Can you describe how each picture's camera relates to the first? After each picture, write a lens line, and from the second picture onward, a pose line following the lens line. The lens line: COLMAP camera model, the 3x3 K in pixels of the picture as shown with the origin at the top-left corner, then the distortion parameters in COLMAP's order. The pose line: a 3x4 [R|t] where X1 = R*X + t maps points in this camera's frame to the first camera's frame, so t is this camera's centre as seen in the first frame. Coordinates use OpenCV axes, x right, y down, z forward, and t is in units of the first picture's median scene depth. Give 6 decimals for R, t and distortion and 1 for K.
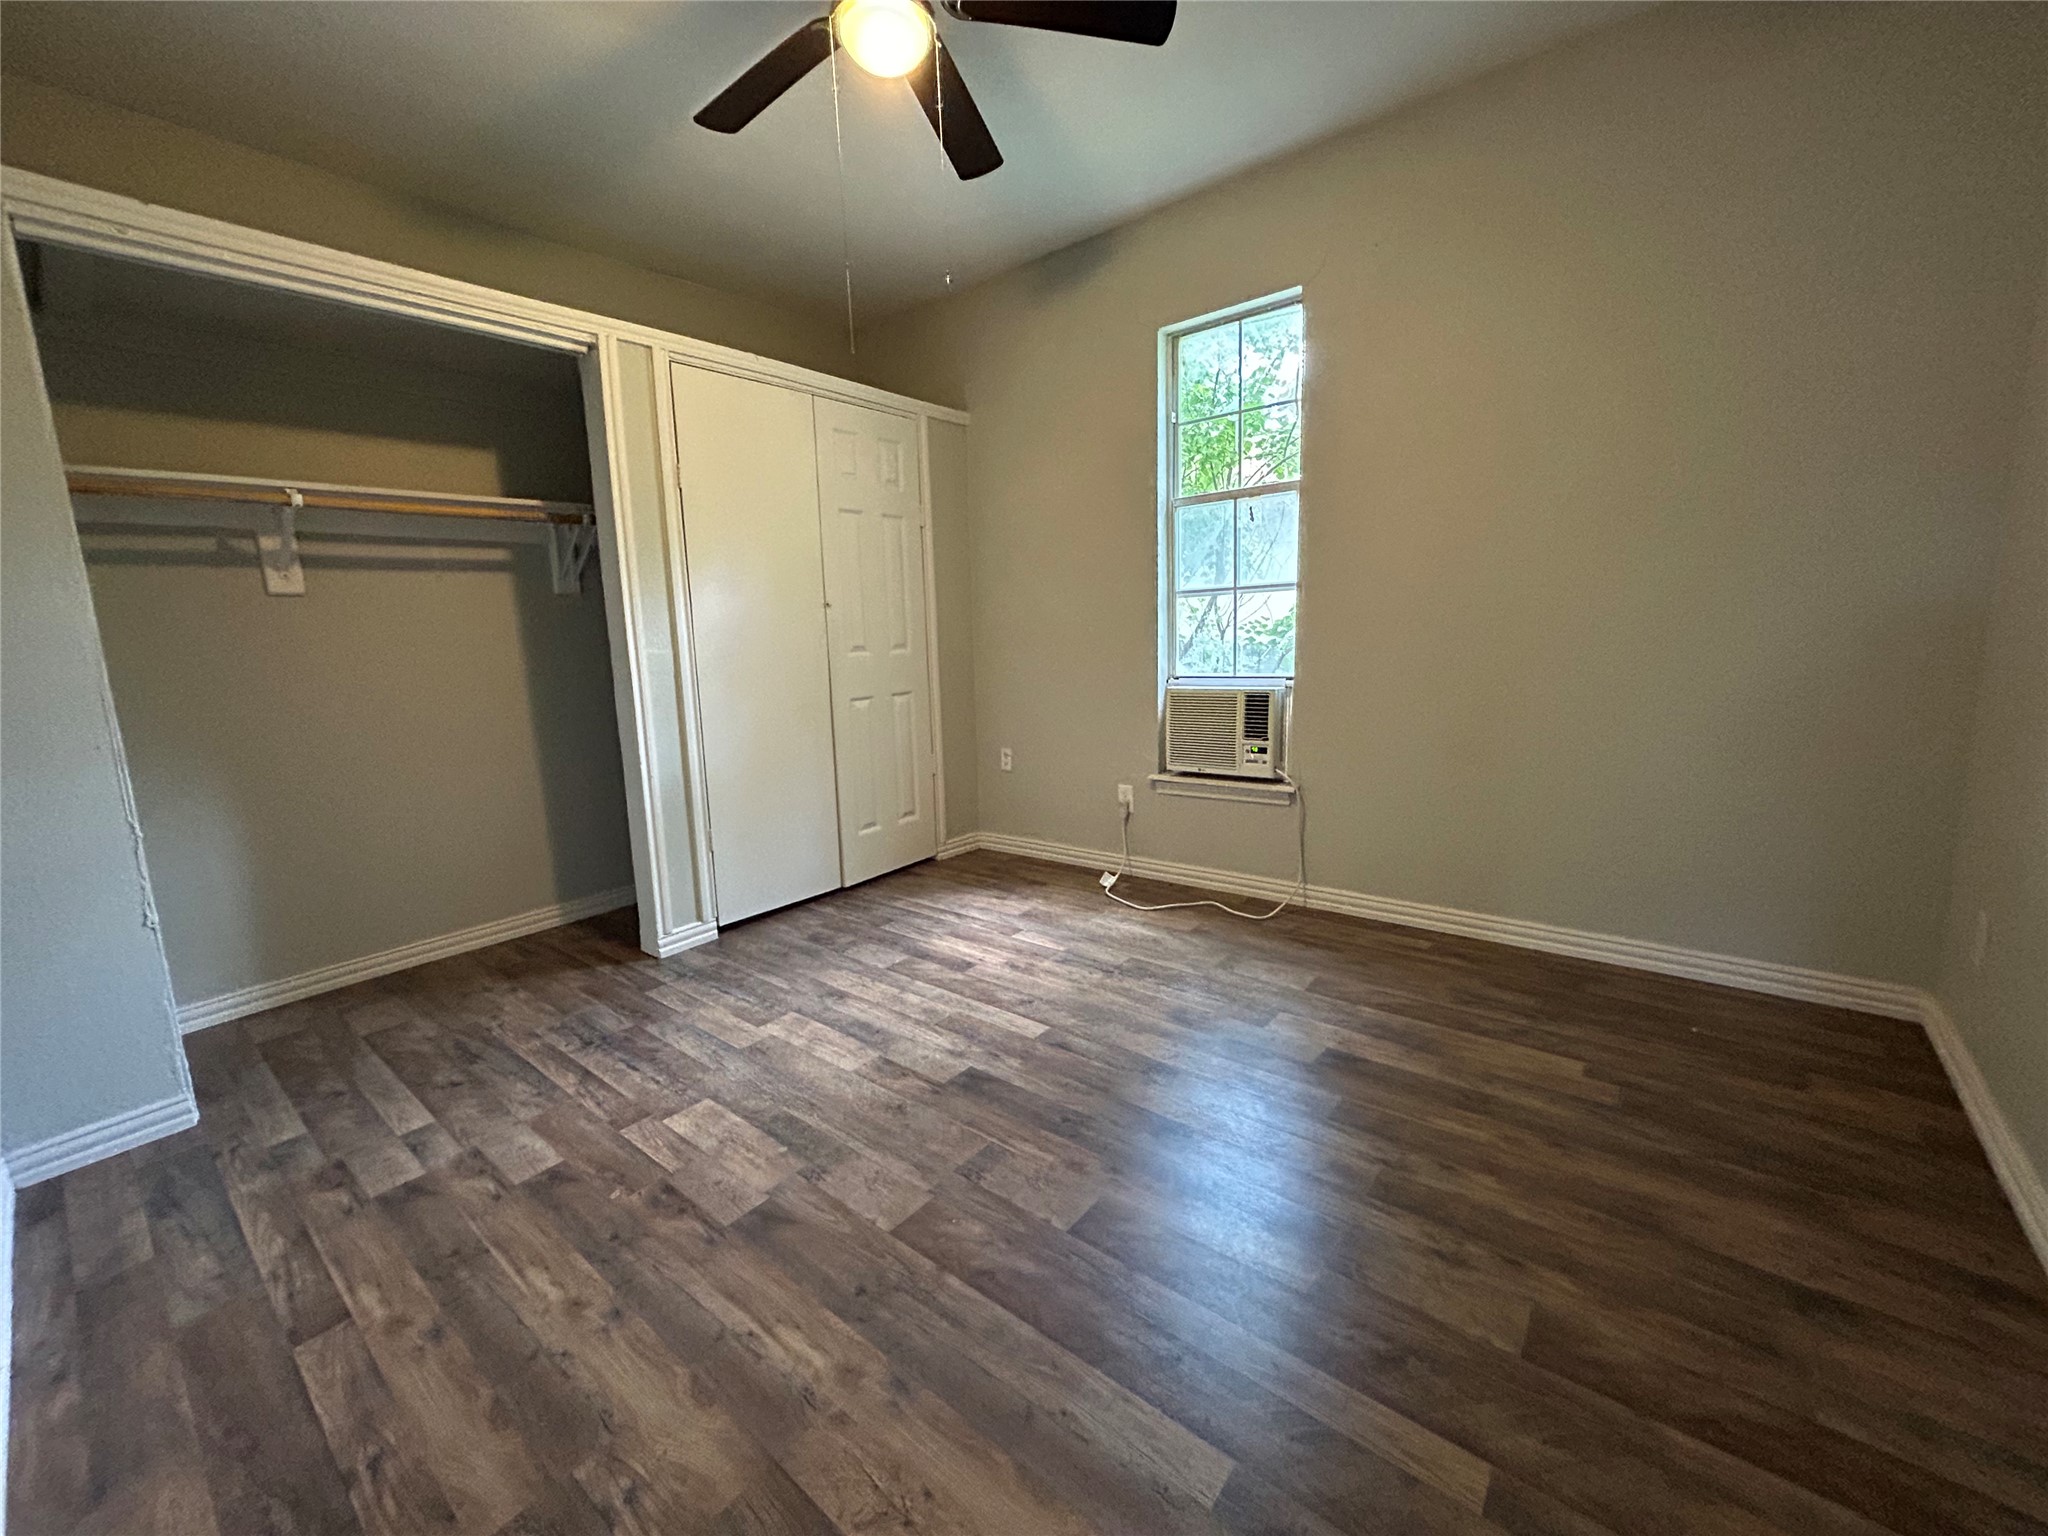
lens RADIAL K [[822.3, 0, 1029.2], [0, 822.3, 757.6], [0, 0, 1]] dist [-0.003669, 0.002290]
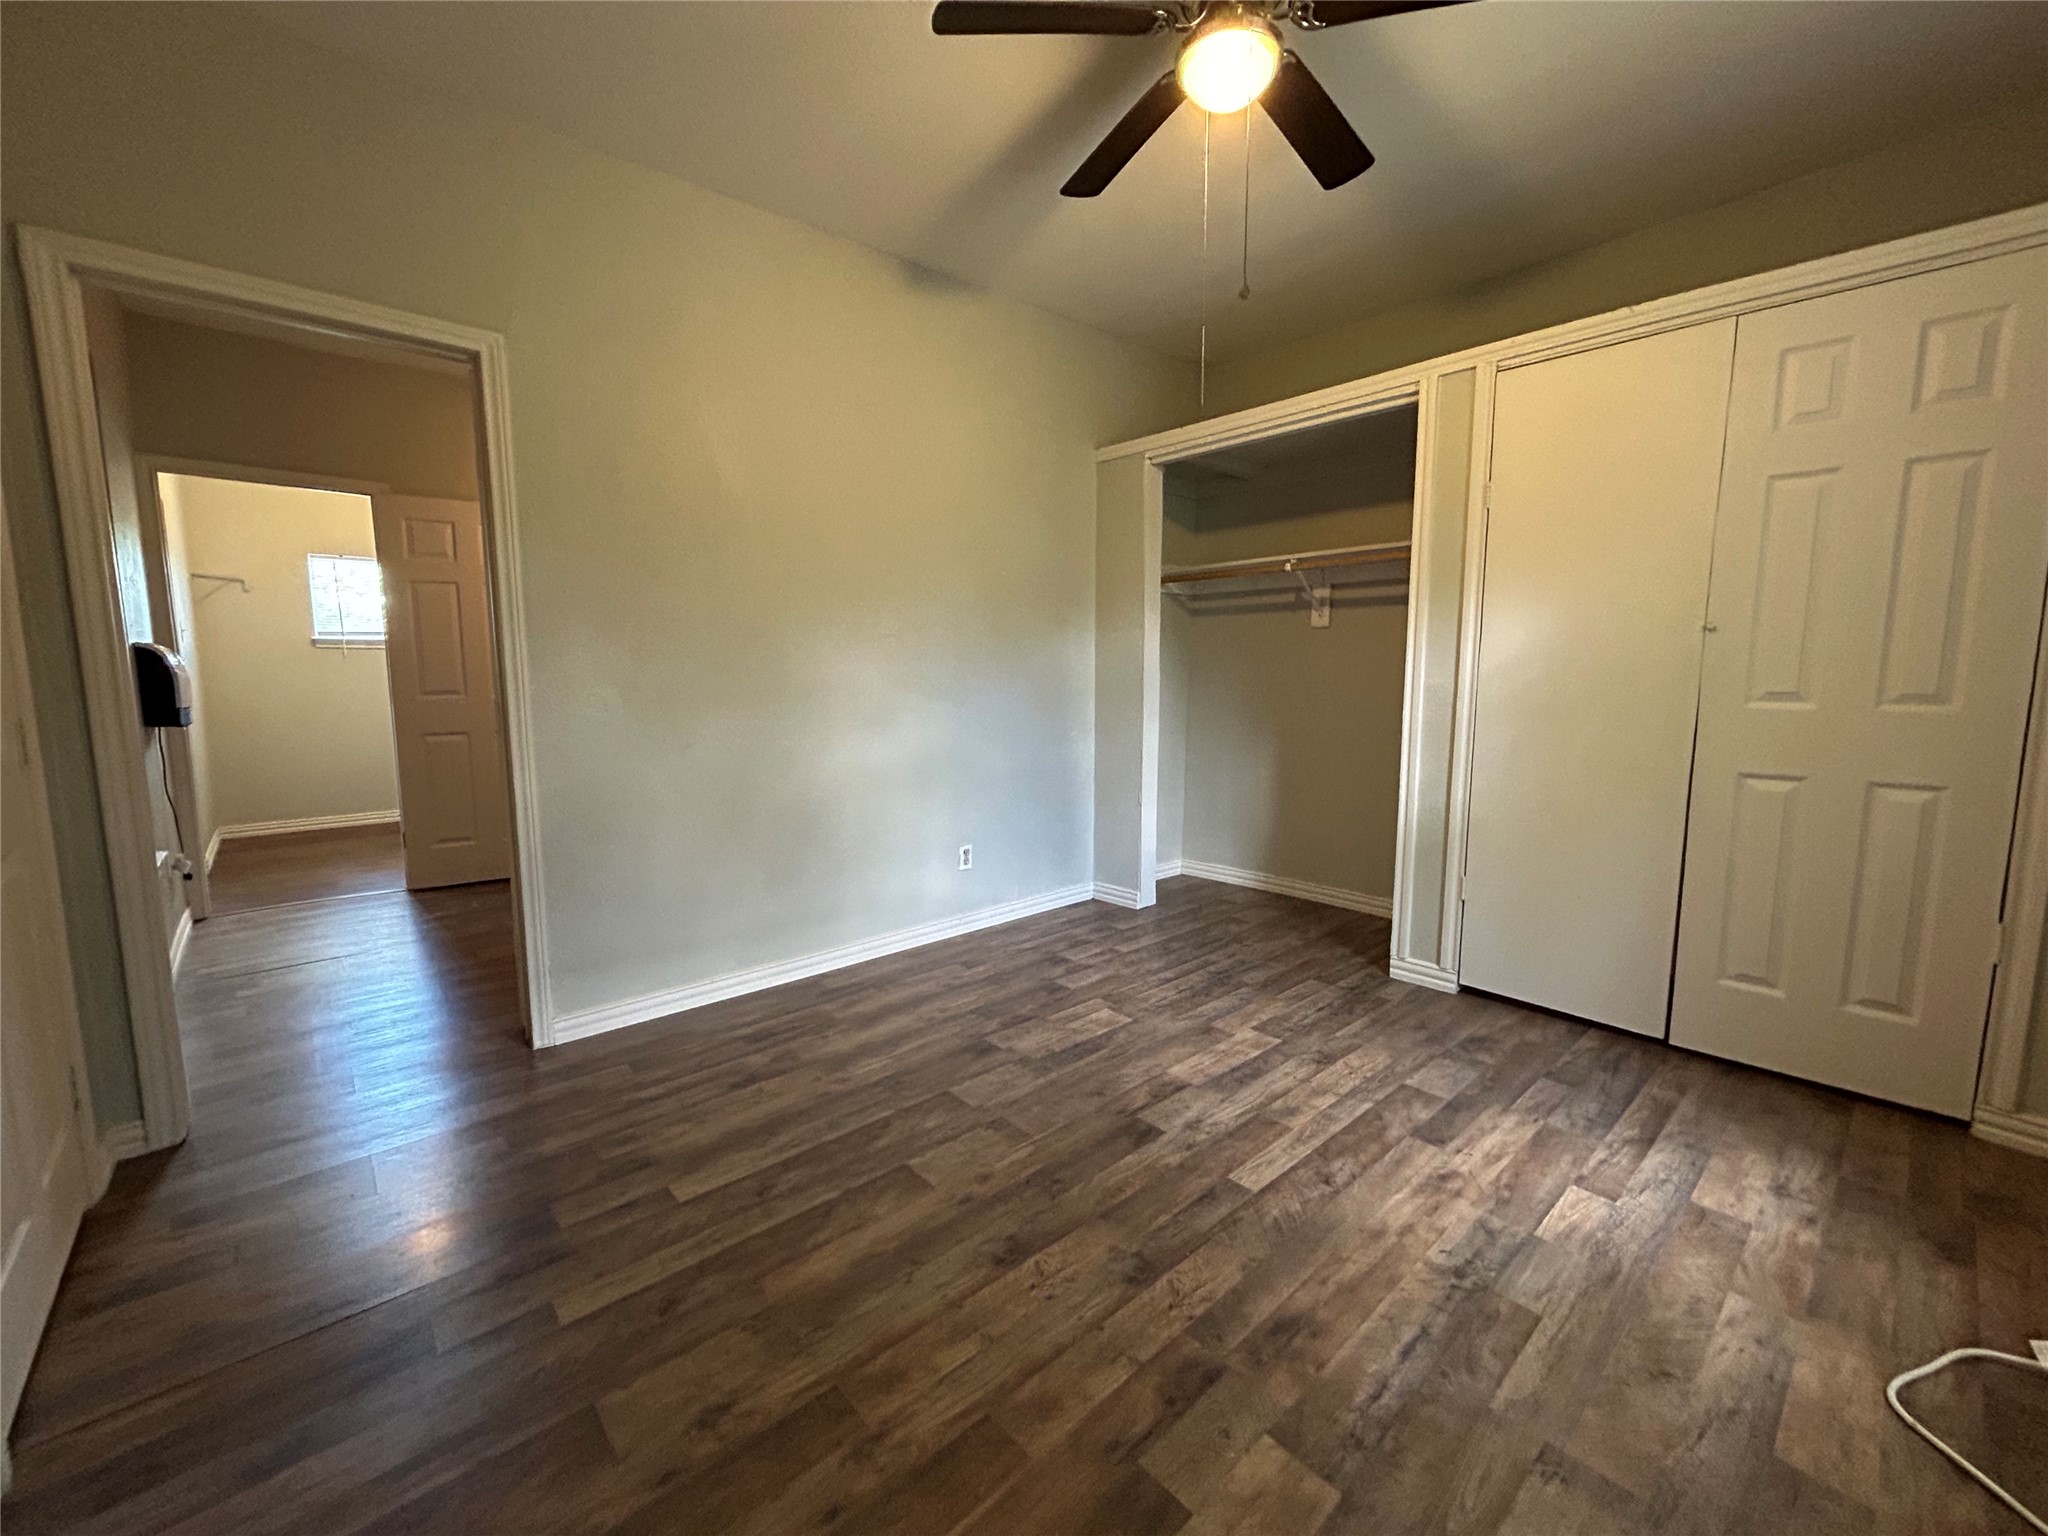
lens RADIAL K [[822.3, 0, 1018.7], [0, 822.3, 756.6], [0, 0, 1]] dist [-0.003669, 0.002290]
pose [[-0.162204, 0.148322, -0.975546, 0.705649], [-0.147342, 0.973914, 0.172573, -0.158923], [0.975695, 0.171731, -0.136118, 0.767948]]
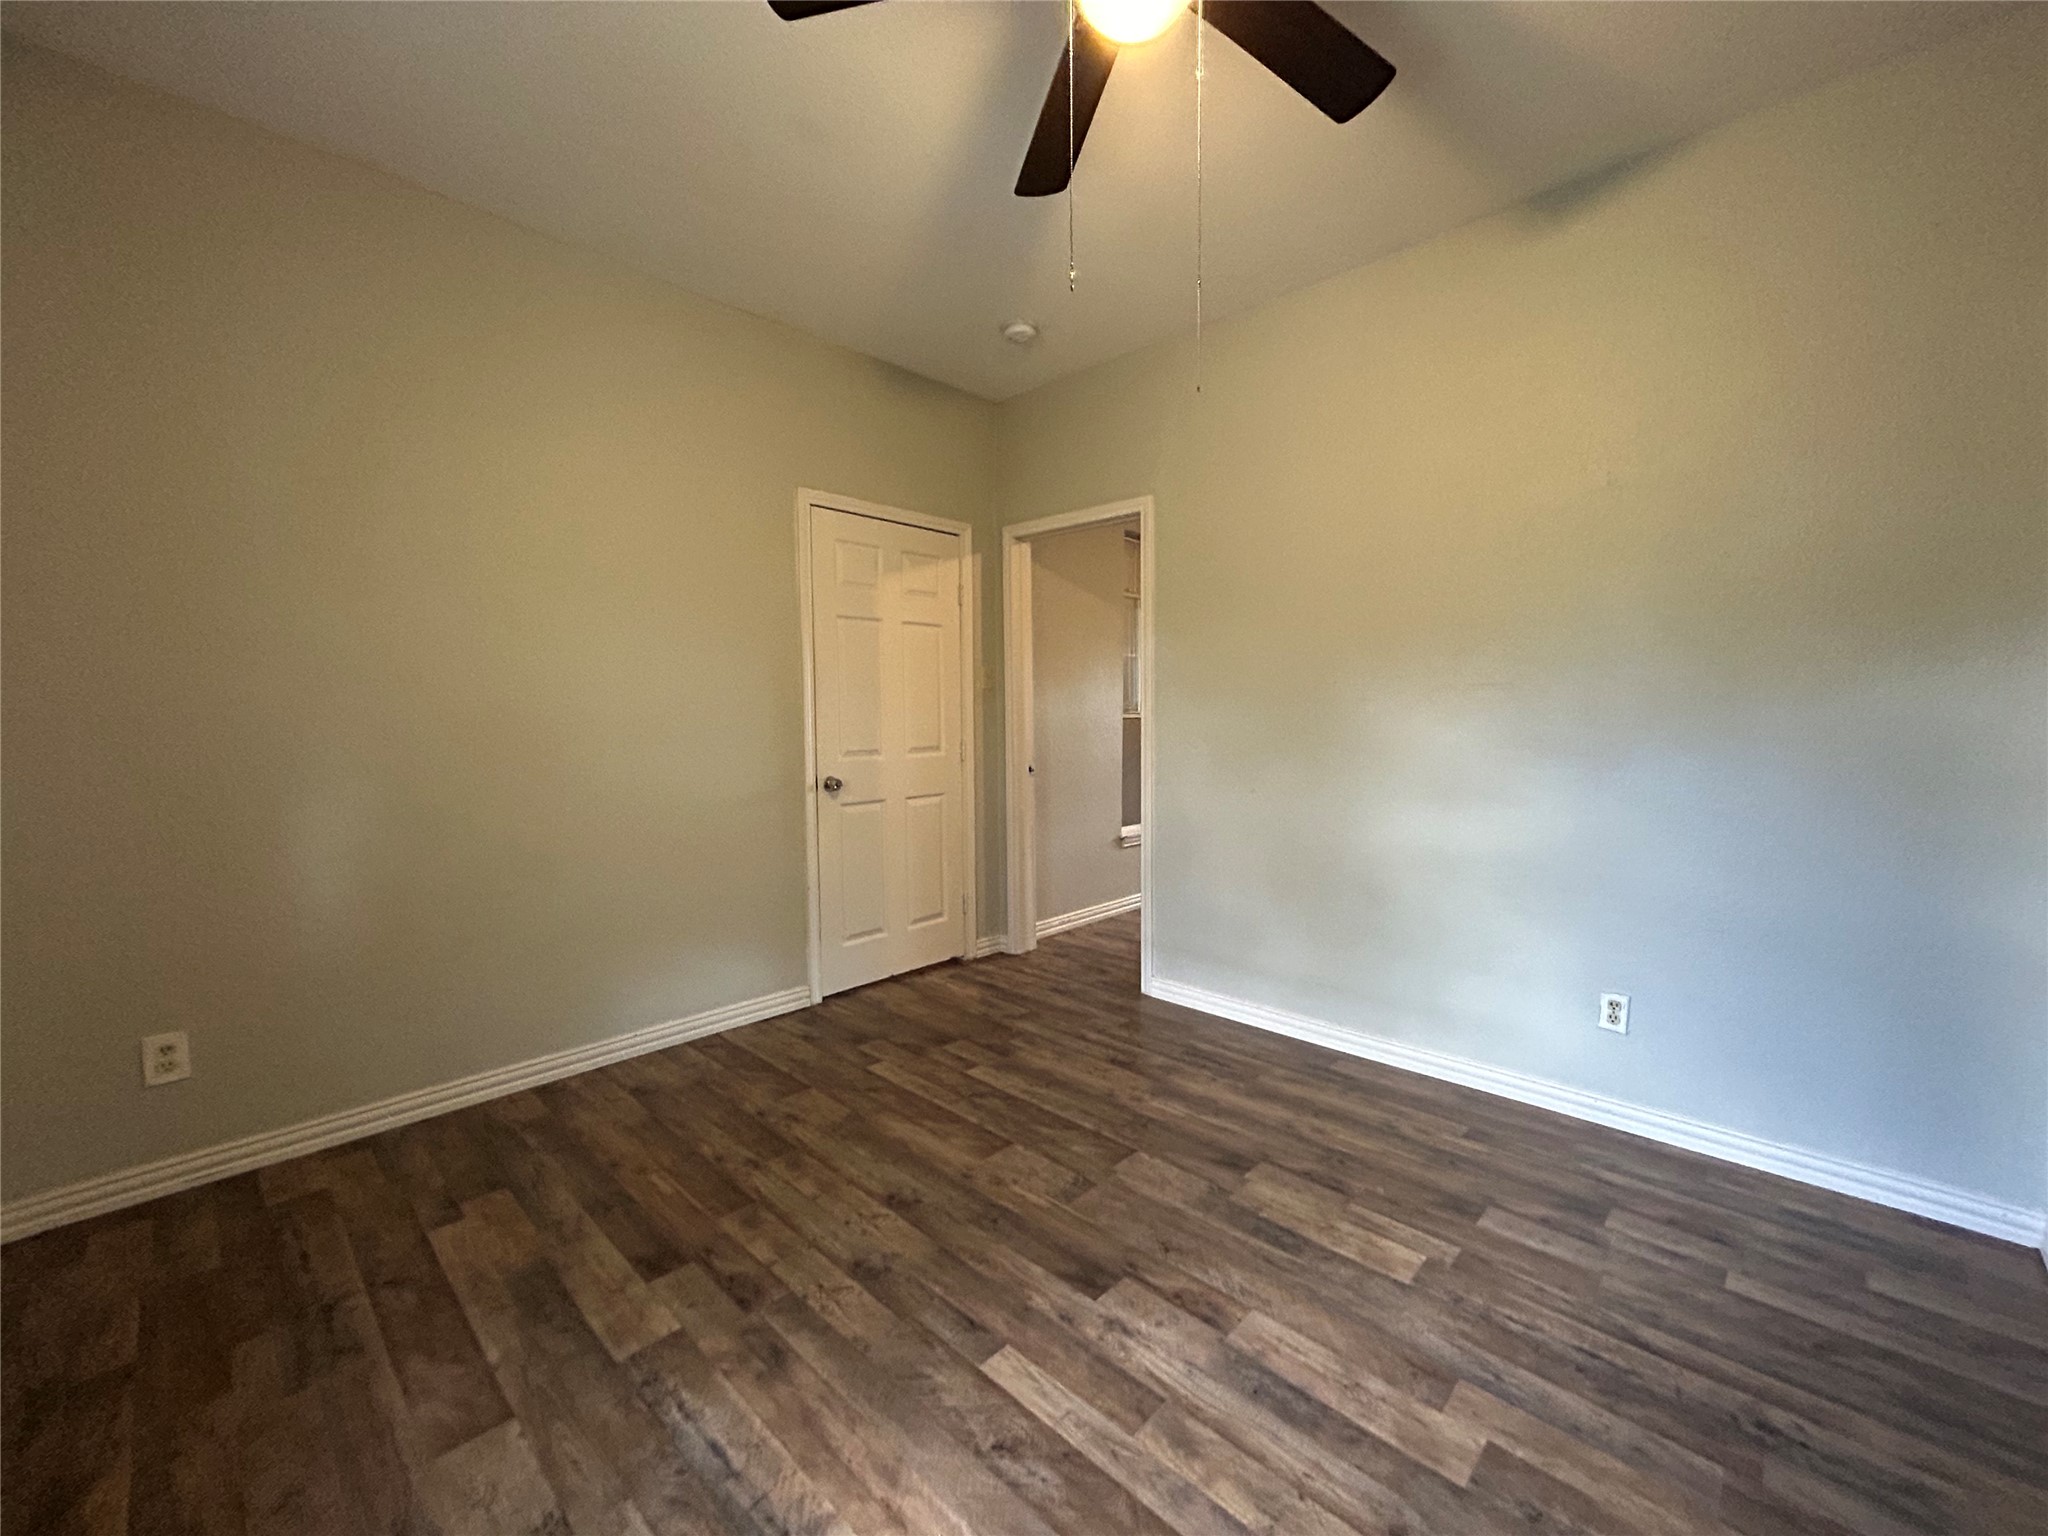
lens RADIAL K [[822.3, 0, 1032.1], [0, 822.3, 754.7], [0, 0, 1]] dist [-0.003669, 0.002290]
pose [[-0.995892, 0.041503, 0.080479, -0.082607], [0.057423, 0.976673, 0.206913, -0.252424], [-0.070014, 0.210685, -0.975044, 1.428114]]
